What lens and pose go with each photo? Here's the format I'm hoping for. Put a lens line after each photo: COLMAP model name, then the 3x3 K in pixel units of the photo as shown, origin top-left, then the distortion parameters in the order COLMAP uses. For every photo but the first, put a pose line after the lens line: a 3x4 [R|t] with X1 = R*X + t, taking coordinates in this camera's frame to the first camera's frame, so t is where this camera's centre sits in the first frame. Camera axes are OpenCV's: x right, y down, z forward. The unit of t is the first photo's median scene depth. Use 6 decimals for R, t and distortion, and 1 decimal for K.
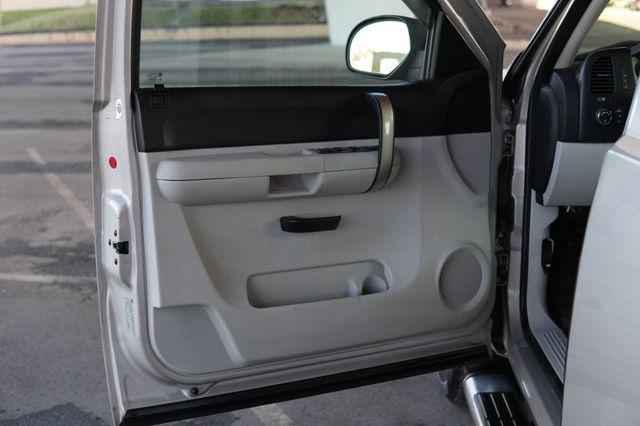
lens RADIAL K [[875.9, 0, 320.0], [0, 875.9, 213.0], [0, 0, 1]] dist [-0.026693, -0.771100]
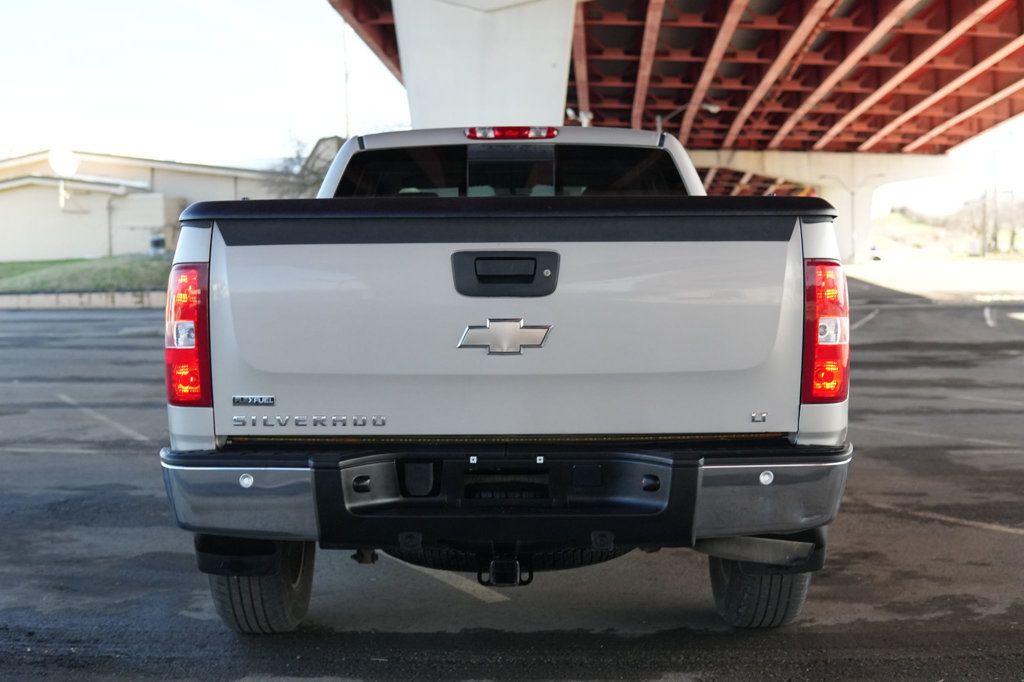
lens RADIAL K [[1401.5, 0, 512.0], [0, 1401.5, 341.0], [0, 0, 1]] dist [-0.026693, -0.771100]
pose [[0.999587, -0.001479, 0.028712, 0.035095], [0.006579, 0.983942, -0.178367, 0.040925], [-0.027988, 0.178482, 0.983545, -0.152730]]
